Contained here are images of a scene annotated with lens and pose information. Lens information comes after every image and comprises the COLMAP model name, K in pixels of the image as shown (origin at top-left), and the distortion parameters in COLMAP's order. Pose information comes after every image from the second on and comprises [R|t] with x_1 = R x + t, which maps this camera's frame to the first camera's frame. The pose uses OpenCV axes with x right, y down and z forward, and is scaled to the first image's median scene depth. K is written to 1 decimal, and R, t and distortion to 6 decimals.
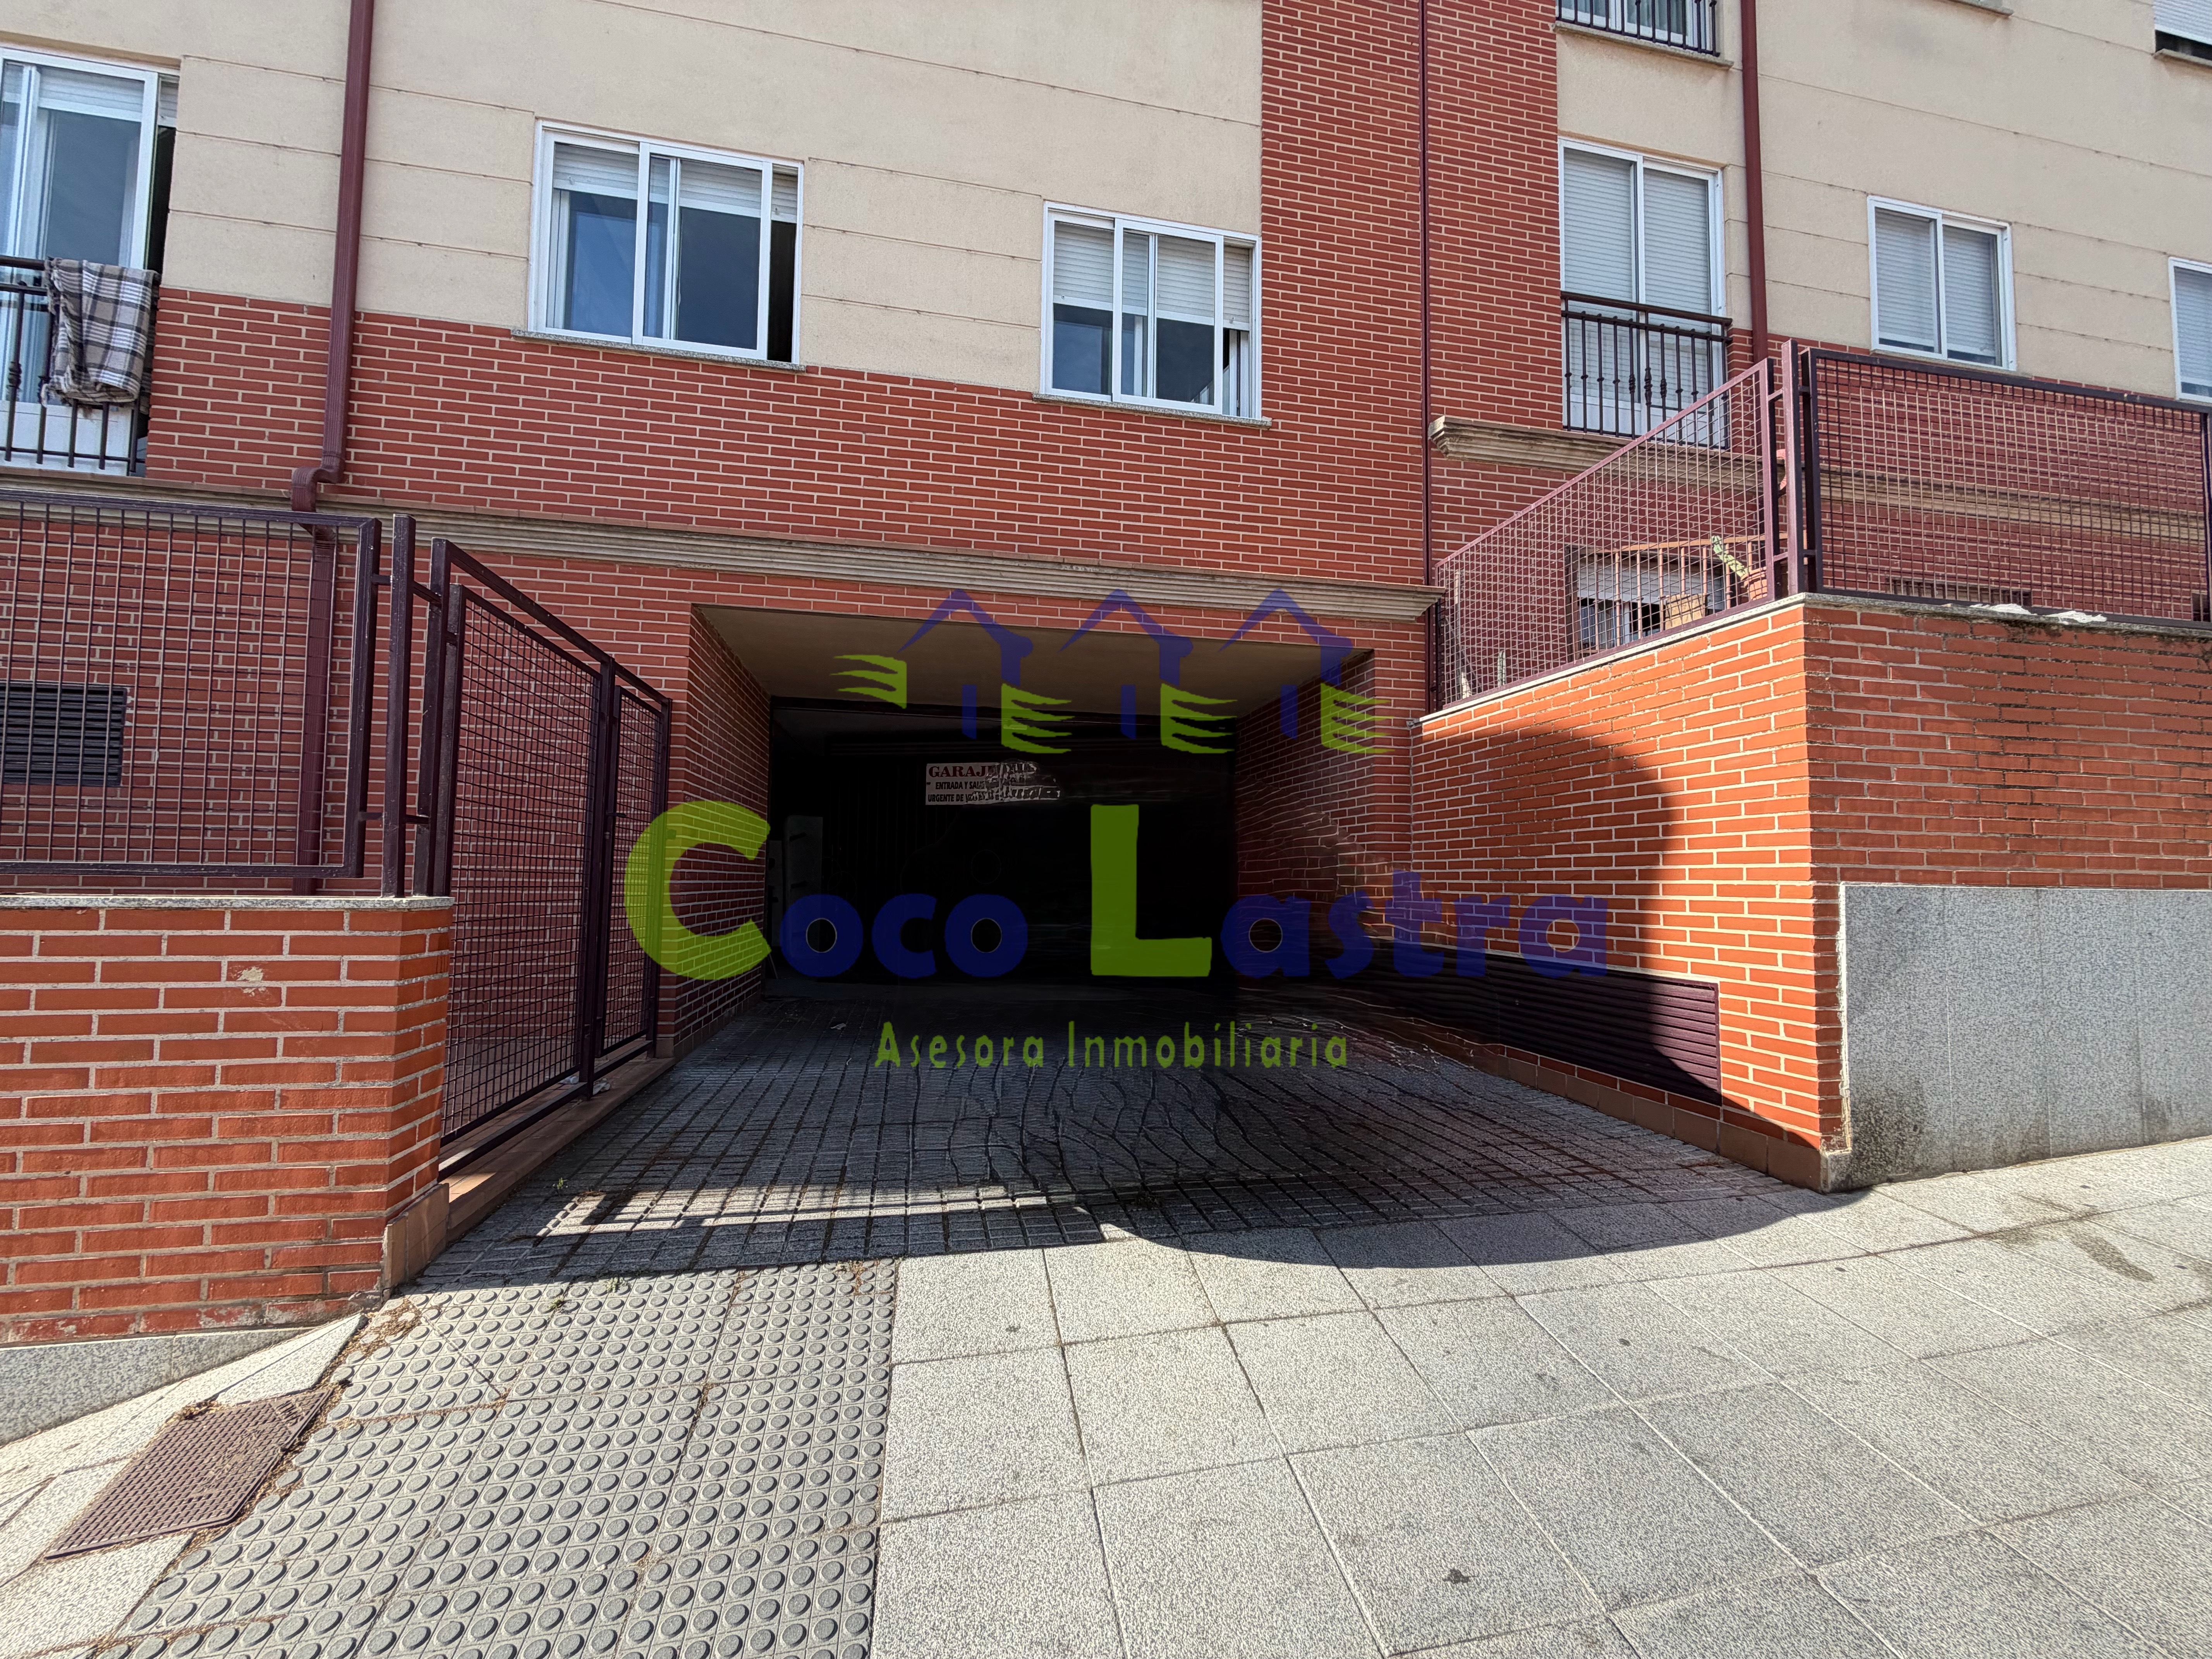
lens RADIAL K [[874.1, 0, 1096.9], [0, 874.1, 833.3], [0, 0, 1]] dist [-0.001184, 0.000137]
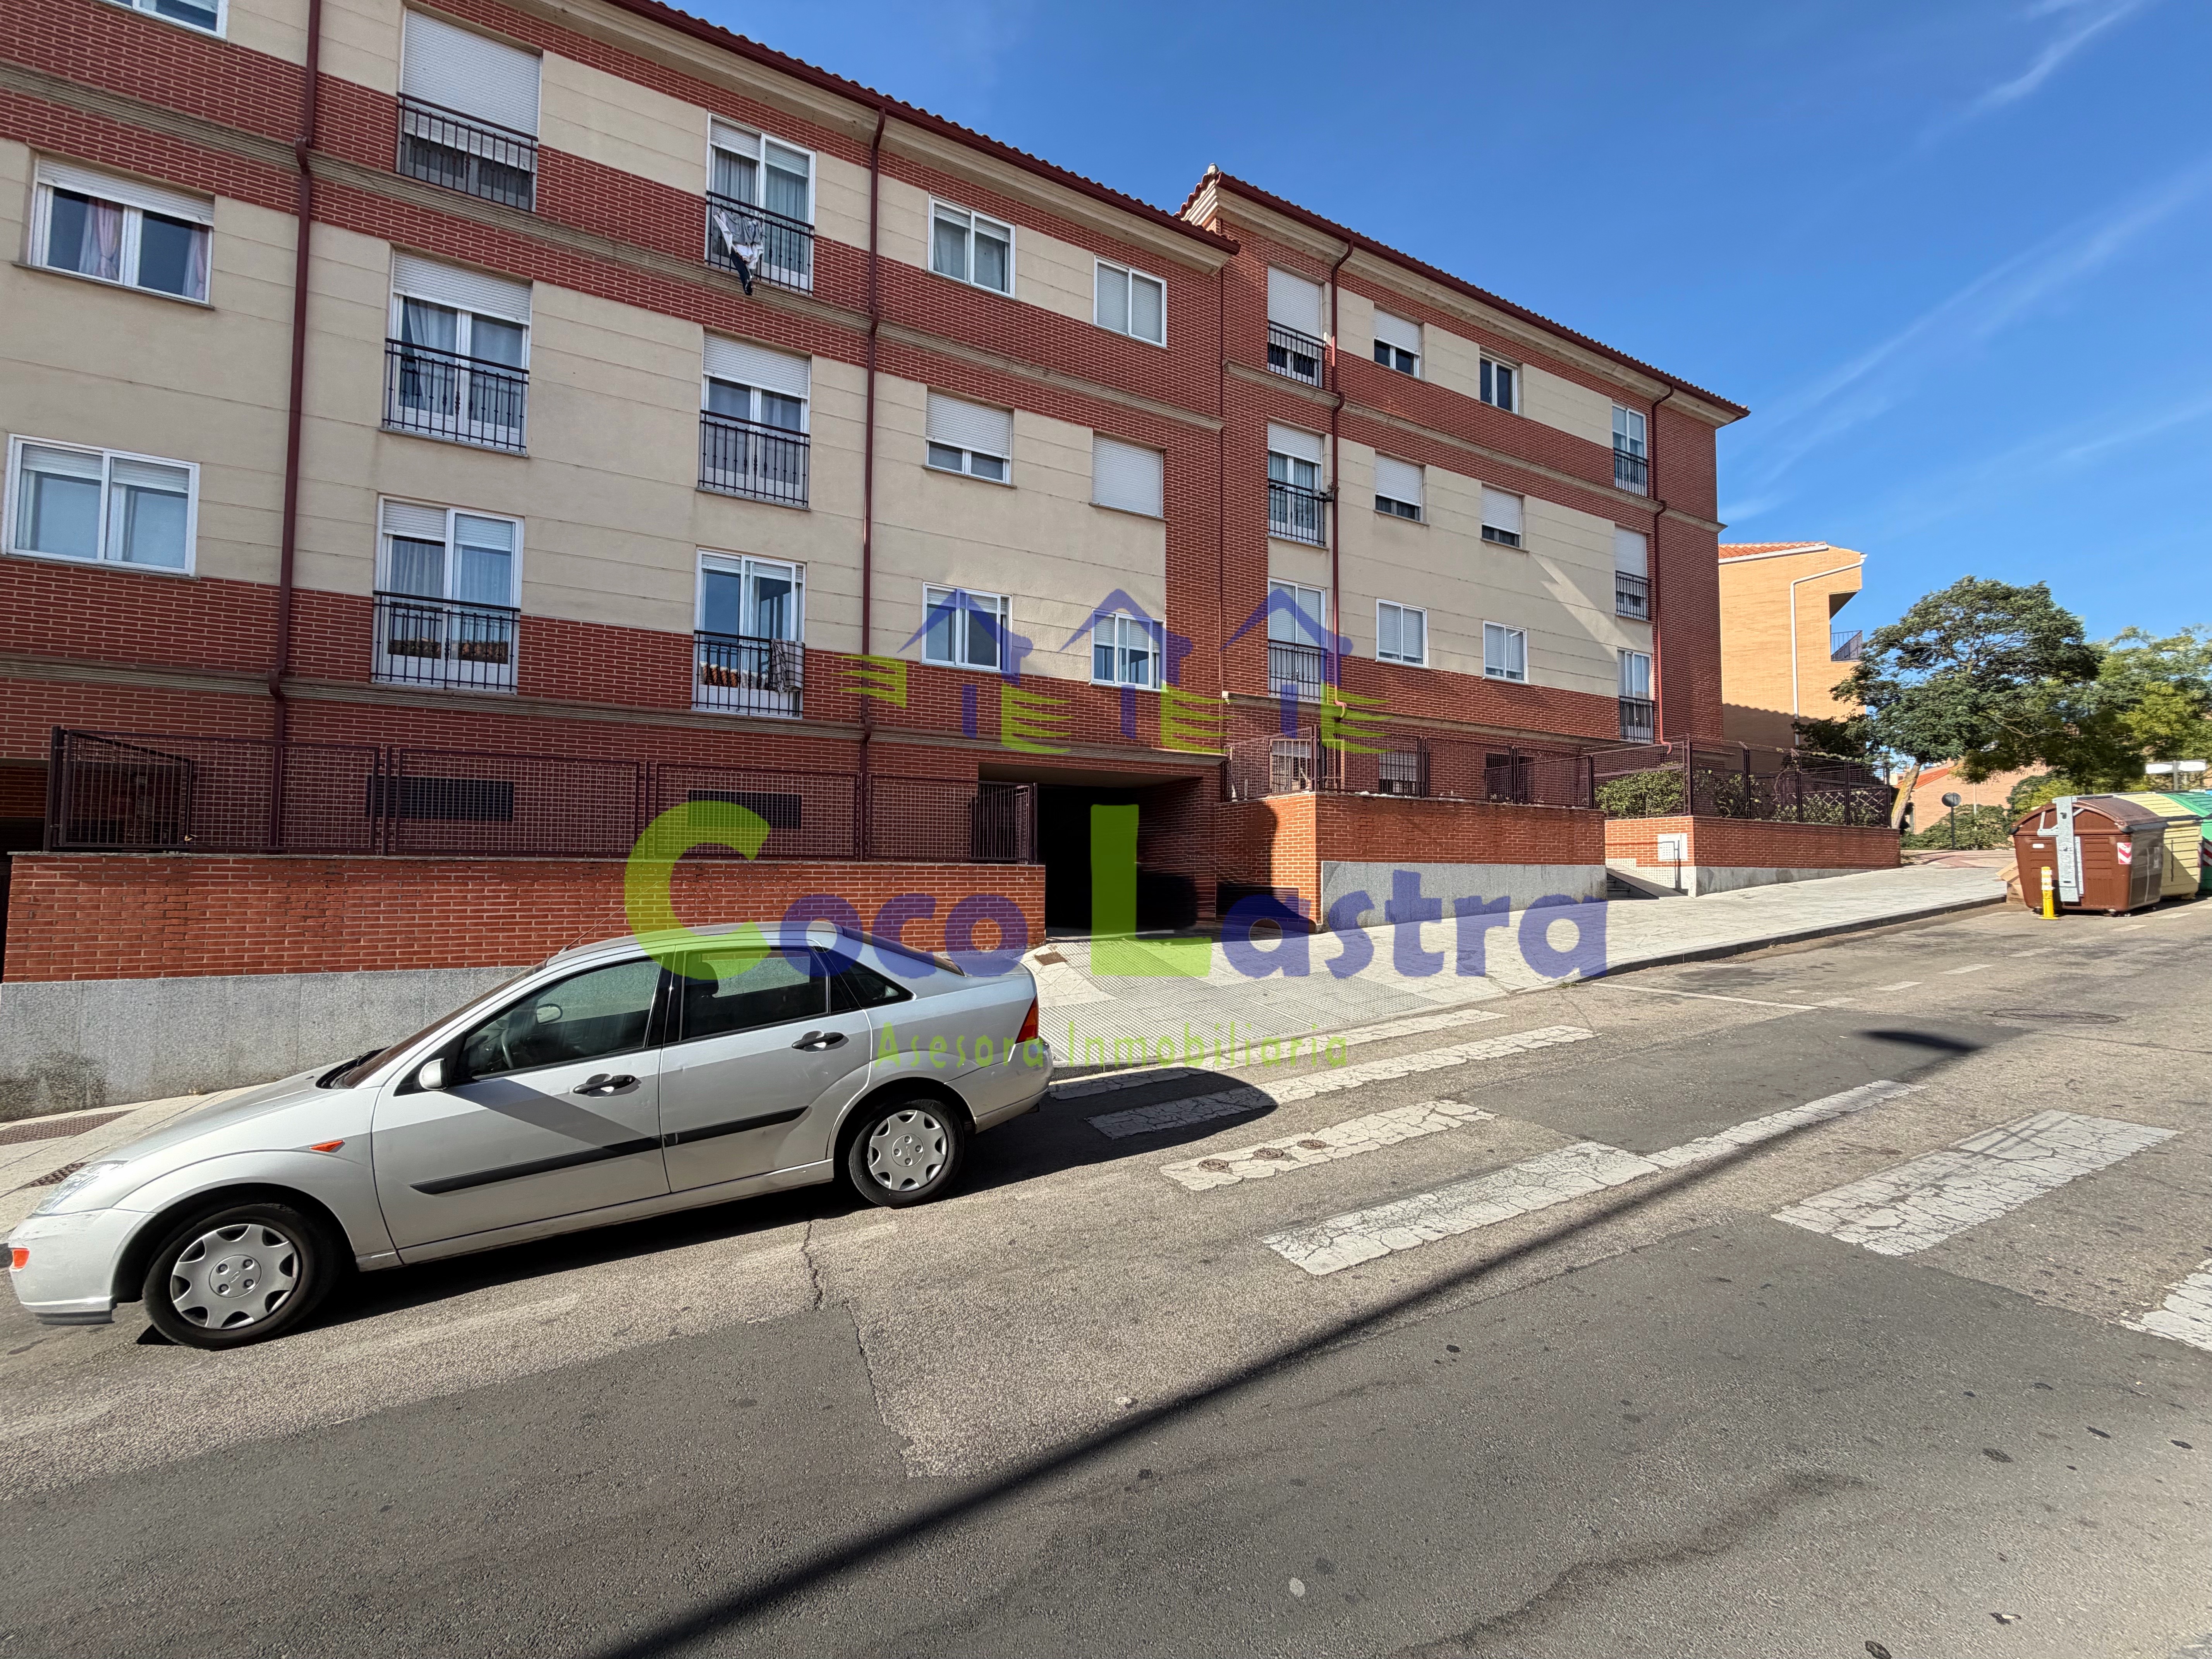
lens RADIAL K [[874.1, 0, 1096.9], [0, 874.1, 833.3], [0, 0, 1]] dist [-0.001184, 0.000137]
pose [[0.961003, 0.006238, 0.276467, -1.169538], [-0.009704, 0.999891, 0.011169, -0.097944], [-0.276367, -0.013416, 0.960959, -2.369252]]
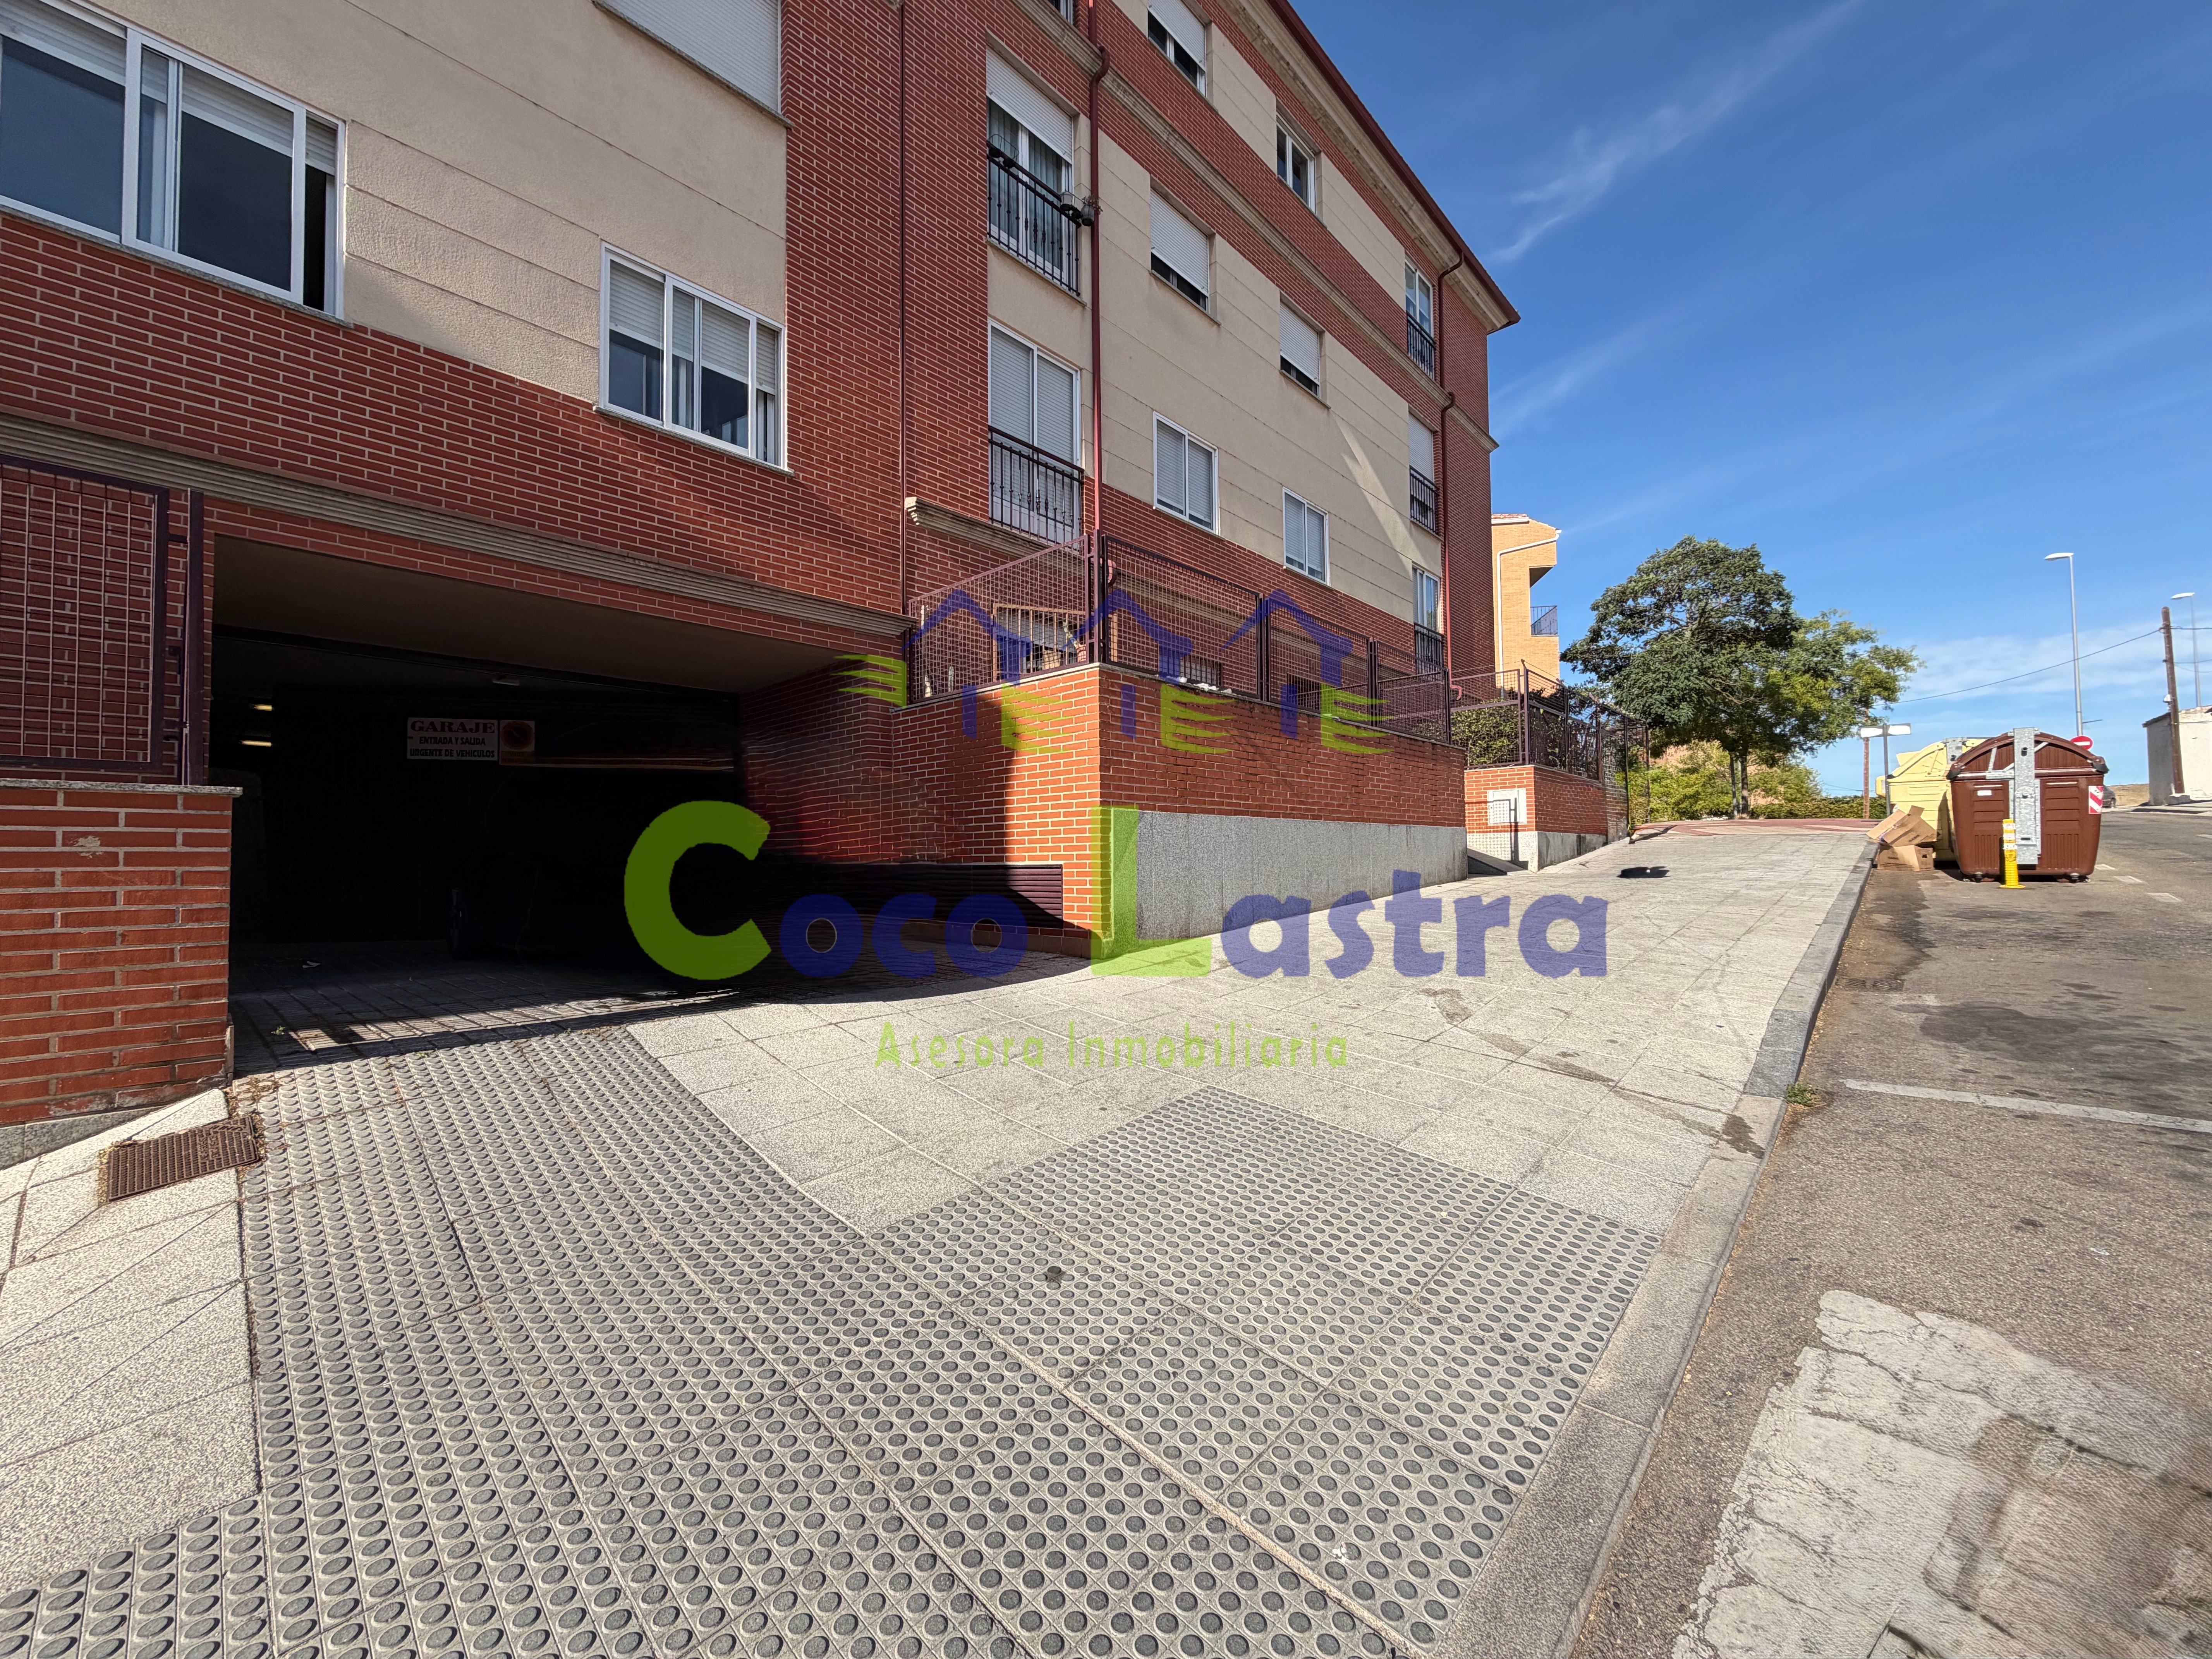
lens RADIAL K [[874.1, 0, 1096.9], [0, 874.1, 833.3], [0, 0, 1]] dist [-0.001184, 0.000137]
pose [[0.811242, -0.002468, 0.584705, -0.313247], [-0.010802, 0.999757, 0.019207, 0.065890], [-0.584610, -0.021898, 0.811019, -0.541000]]
